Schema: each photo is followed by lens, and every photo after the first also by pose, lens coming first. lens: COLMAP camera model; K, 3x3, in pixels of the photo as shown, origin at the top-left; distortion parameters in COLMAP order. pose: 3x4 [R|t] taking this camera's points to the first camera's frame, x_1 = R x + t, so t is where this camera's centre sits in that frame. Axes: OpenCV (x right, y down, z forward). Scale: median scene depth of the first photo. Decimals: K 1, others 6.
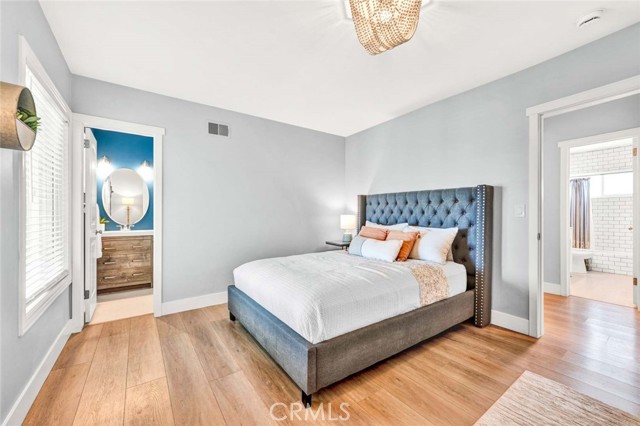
lens RADIAL K [[256.2, 0, 319.3], [0, 256.2, 215.3], [0, 0, 1]] dist [-0.007444, -0.000813]
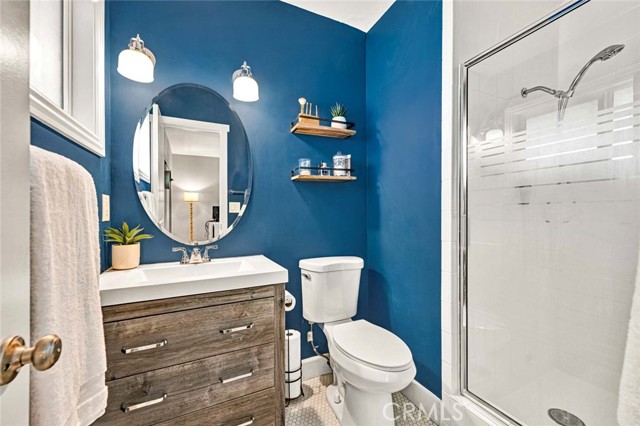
lens RADIAL K [[256.2, 0, 322.7], [0, 256.2, 213.1], [0, 0, 1]] dist [-0.007444, -0.000813]
pose [[0.987662, -0.001365, -0.156596, -0.570458], [-0.000274, 0.999945, -0.010441, -0.003886], [0.156602, 0.010355, 0.987608, 0.728276]]
